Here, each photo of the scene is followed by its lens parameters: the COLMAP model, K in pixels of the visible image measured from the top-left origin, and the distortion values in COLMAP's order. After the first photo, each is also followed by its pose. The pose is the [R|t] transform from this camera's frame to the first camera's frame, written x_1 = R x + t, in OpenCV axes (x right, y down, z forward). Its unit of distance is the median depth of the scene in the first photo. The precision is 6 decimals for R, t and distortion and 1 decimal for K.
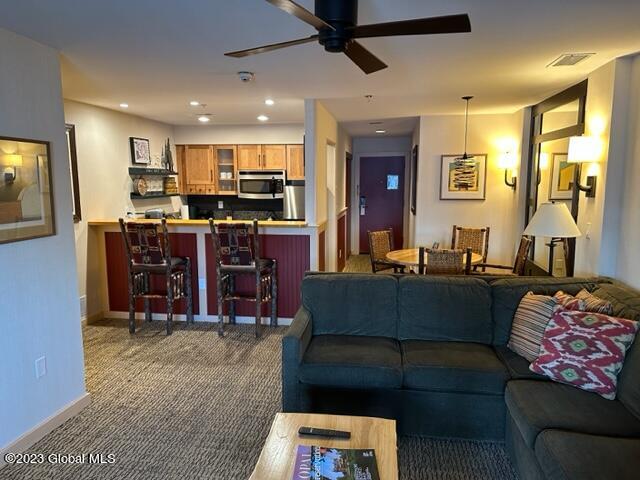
lens RADIAL K [[445.4, 0, 322.0], [0, 445.4, 236.2], [0, 0, 1]] dist [0.084540, -0.001155]
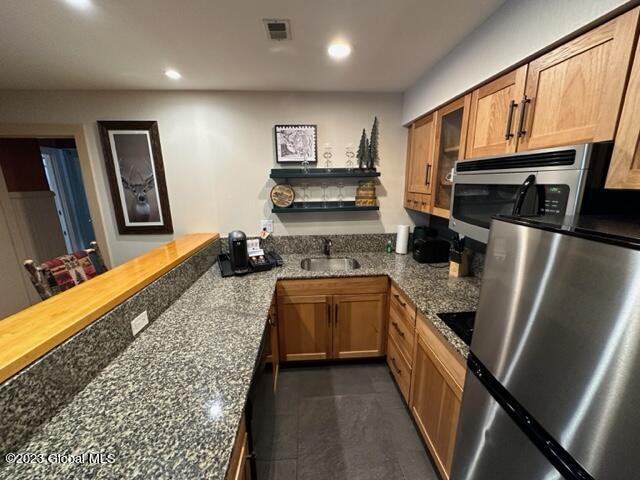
lens RADIAL K [[255.7, 0, 320.0], [0, 255.7, 240.0], [0, 0, 1]] dist [-0.001104, -0.000183]
pose [[0.208993, 0.218968, -0.953087, 0.016120], [-0.111684, 0.973577, 0.199185, -0.112019], [0.971519, 0.064817, 0.227926, 0.847980]]
